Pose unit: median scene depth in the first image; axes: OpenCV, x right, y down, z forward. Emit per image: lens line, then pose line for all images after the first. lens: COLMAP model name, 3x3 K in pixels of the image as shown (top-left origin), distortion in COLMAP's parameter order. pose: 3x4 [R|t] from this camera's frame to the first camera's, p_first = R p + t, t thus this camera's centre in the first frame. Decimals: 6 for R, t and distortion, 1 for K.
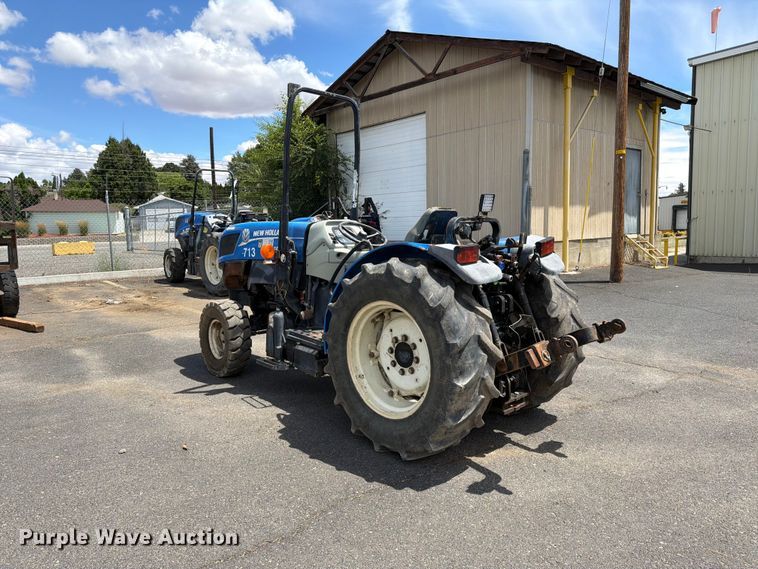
lens RADIAL K [[535.3, 0, 380.1], [0, 535.3, 287.0], [0, 0, 1]] dist [0.054861, -0.063555]
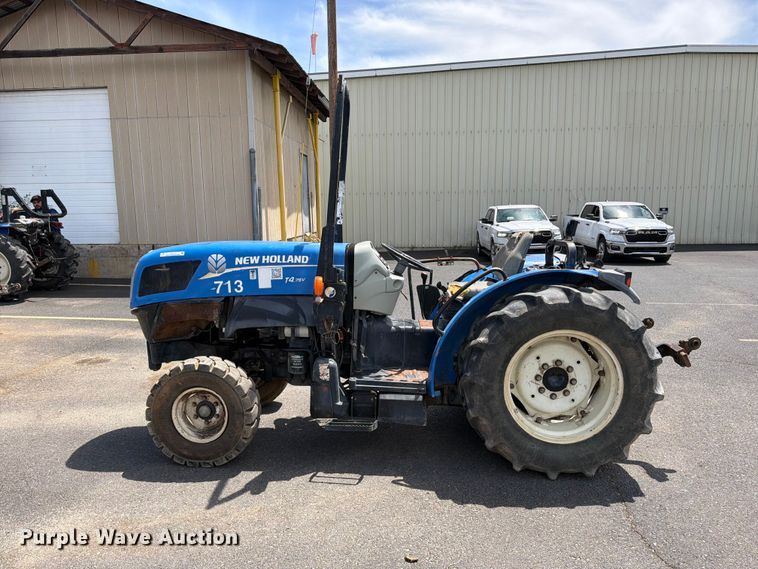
lens RADIAL K [[535.7, 0, 376.8], [0, 535.7, 285.5], [0, 0, 1]] dist [0.053476, -0.064428]
pose [[0.710568, -0.086421, 0.698301, -0.691891], [0.074207, 0.996098, 0.047766, -0.097402], [-0.699704, 0.017877, 0.714209, 0.378864]]
